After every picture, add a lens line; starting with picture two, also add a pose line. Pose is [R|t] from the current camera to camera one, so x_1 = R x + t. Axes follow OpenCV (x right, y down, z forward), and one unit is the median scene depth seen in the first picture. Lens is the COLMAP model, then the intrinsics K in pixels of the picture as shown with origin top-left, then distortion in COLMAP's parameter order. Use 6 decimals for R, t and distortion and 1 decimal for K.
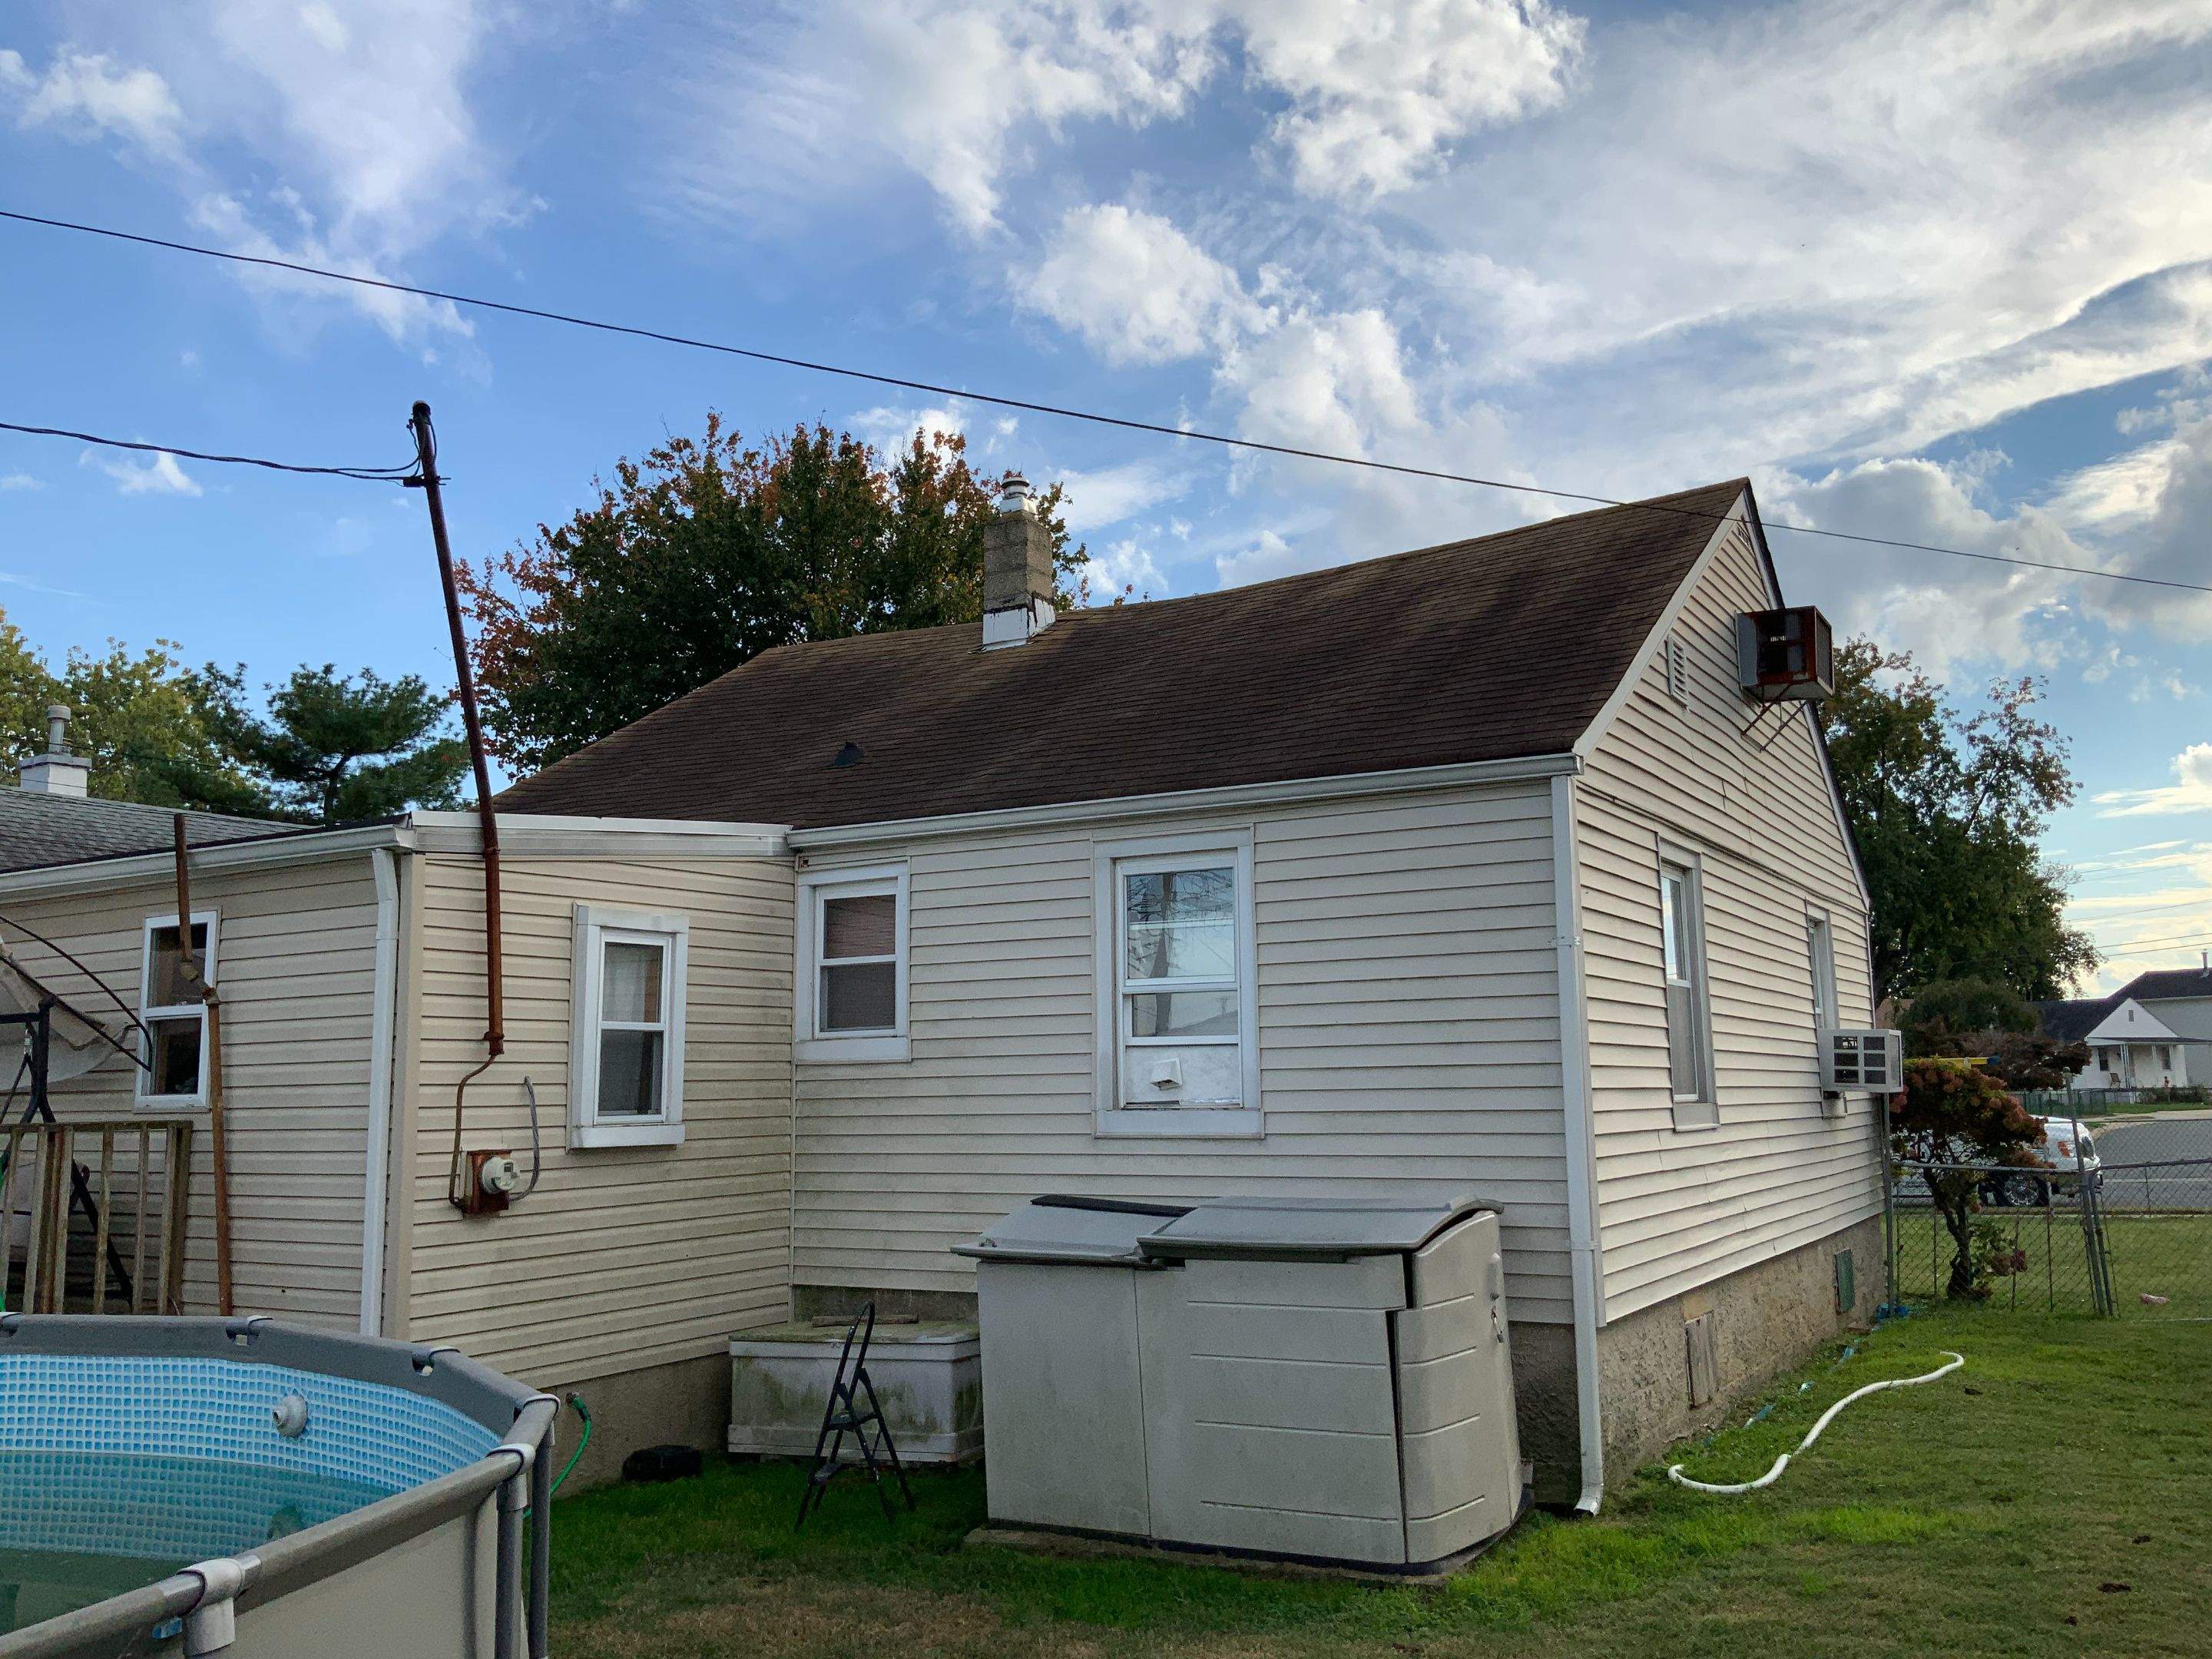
lens RADIAL K [[1877.8, 0, 1102.3], [0, 1877.8, 817.8], [0, 0, 1]] dist [0.037788, -0.067216]
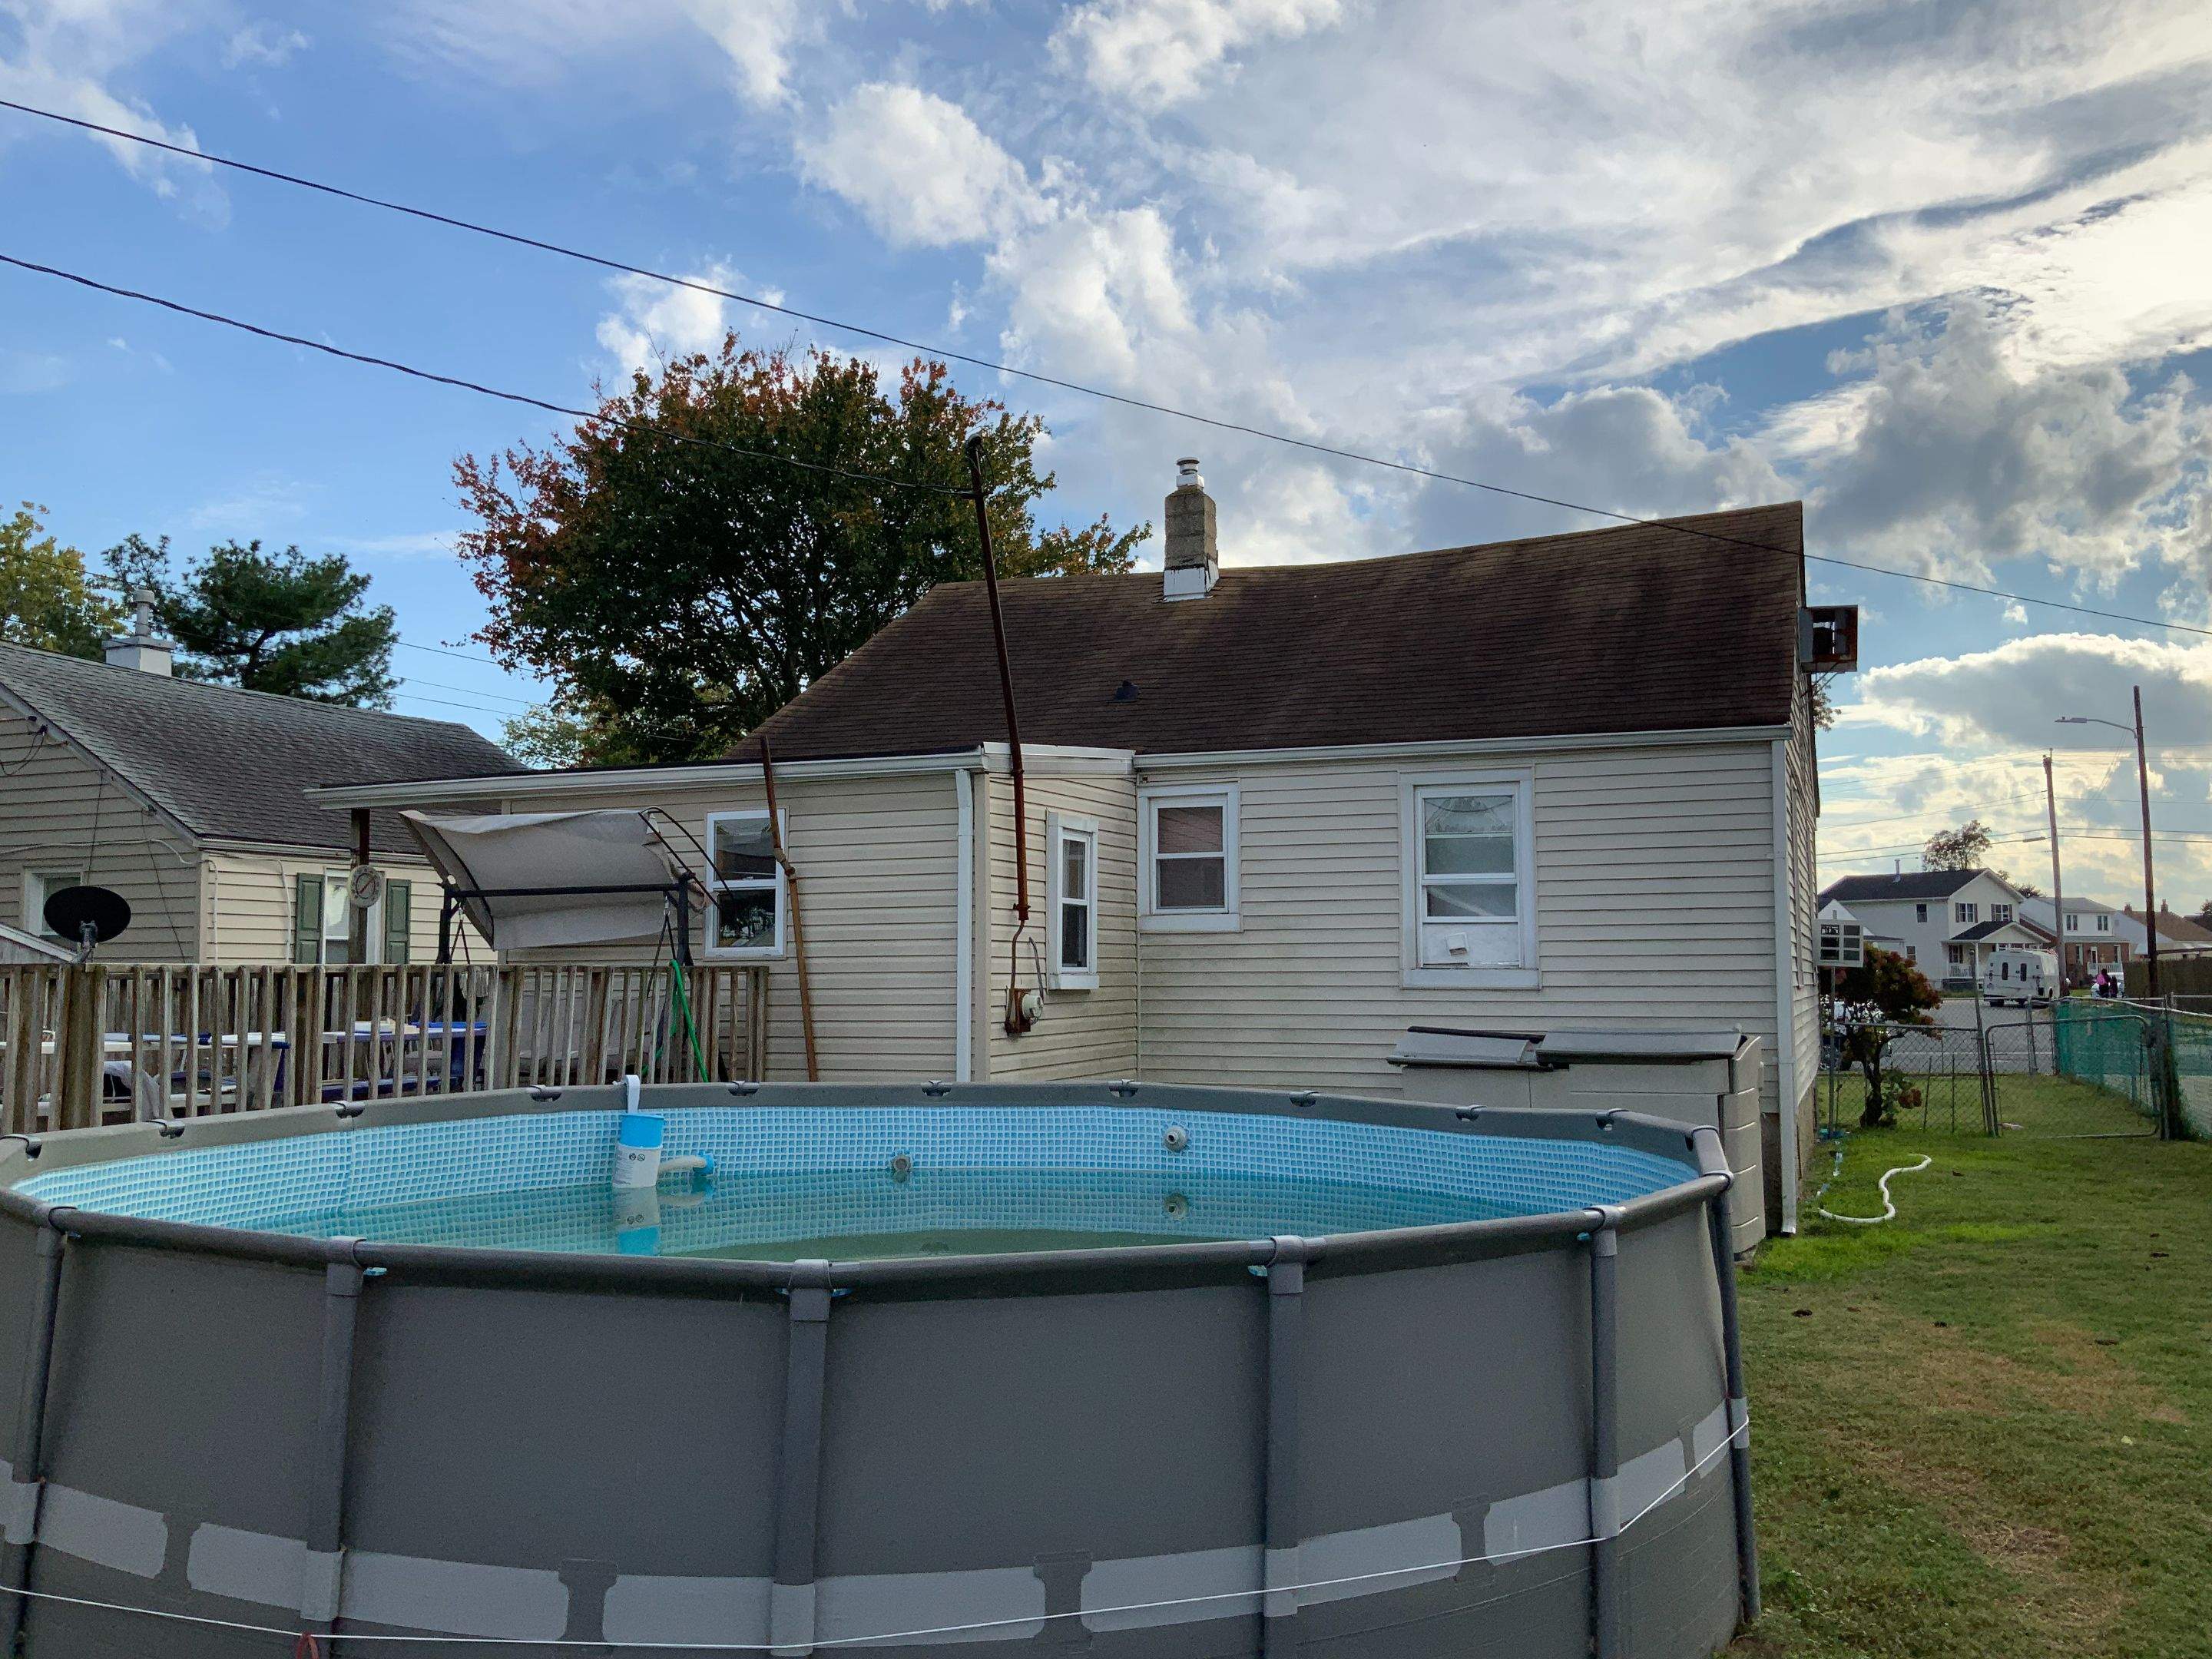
lens RADIAL K [[1877.8, 0, 1100.6], [0, 1877.8, 843.9], [0, 0, 1]] dist [0.037788, -0.067216]
pose [[0.989137, 0.022259, 0.145302, -0.347318], [-0.032904, 0.996914, 0.071274, -0.021167], [-0.143267, -0.075280, 0.986817, -0.259288]]
